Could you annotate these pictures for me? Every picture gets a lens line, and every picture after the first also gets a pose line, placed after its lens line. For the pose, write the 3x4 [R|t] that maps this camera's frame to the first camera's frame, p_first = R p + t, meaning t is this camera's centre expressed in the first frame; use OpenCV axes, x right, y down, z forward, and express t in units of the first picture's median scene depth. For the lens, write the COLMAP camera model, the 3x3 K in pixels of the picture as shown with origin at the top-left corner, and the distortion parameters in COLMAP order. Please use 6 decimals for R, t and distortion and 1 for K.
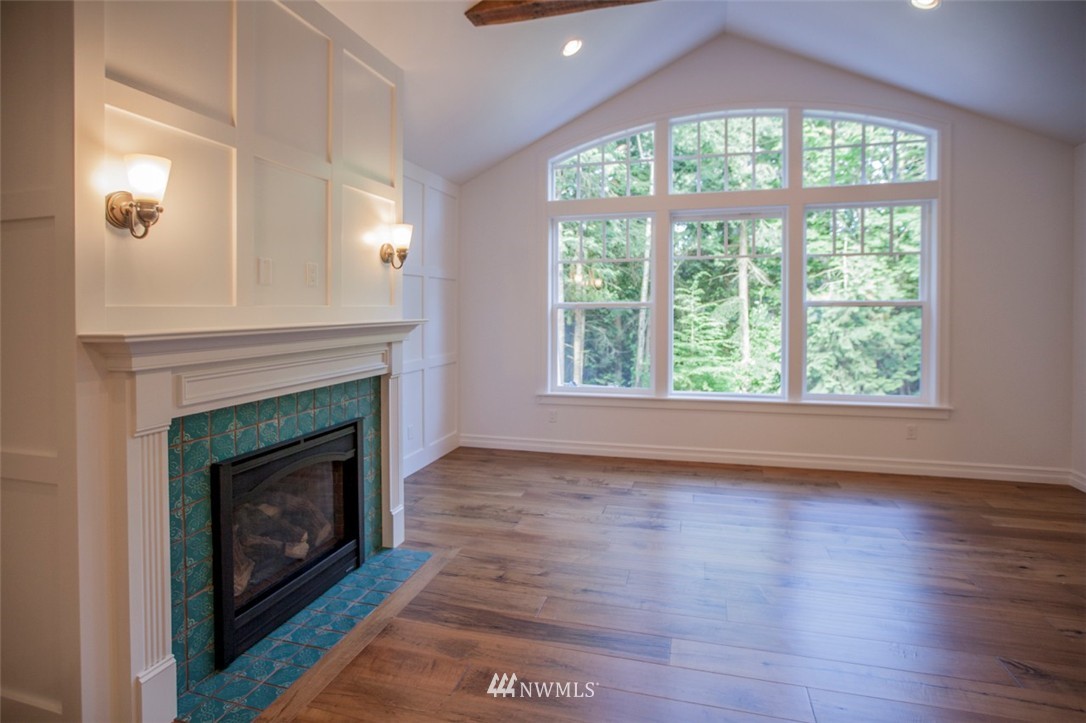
lens RADIAL K [[539.6, 0, 543.0], [0, 539.6, 319.6], [0, 0, 1]] dist [-0.031042, 0.000119]
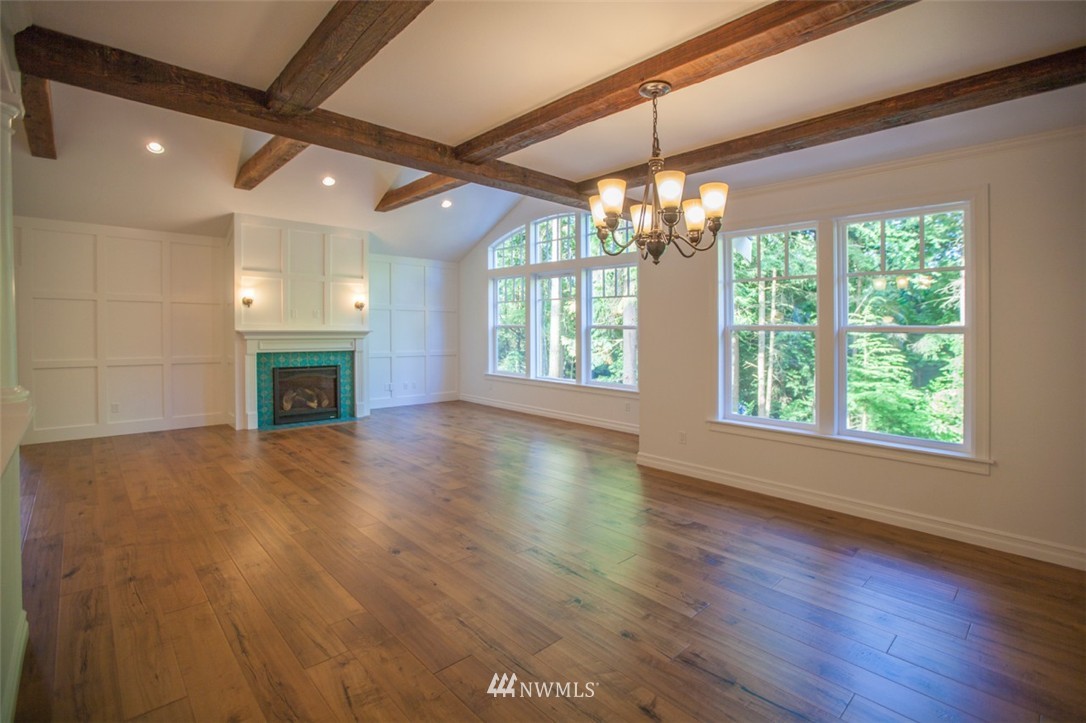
lens RADIAL K [[506.2, 0, 545.1], [0, 506.2, 354.9], [0, 0, 1]] dist [-0.023925, 0.000104]
pose [[0.855258, 0.042598, -0.516448, 1.793154], [-0.026785, 0.998917, 0.038037, 0.002873], [0.517509, -0.018698, 0.855473, -0.641016]]
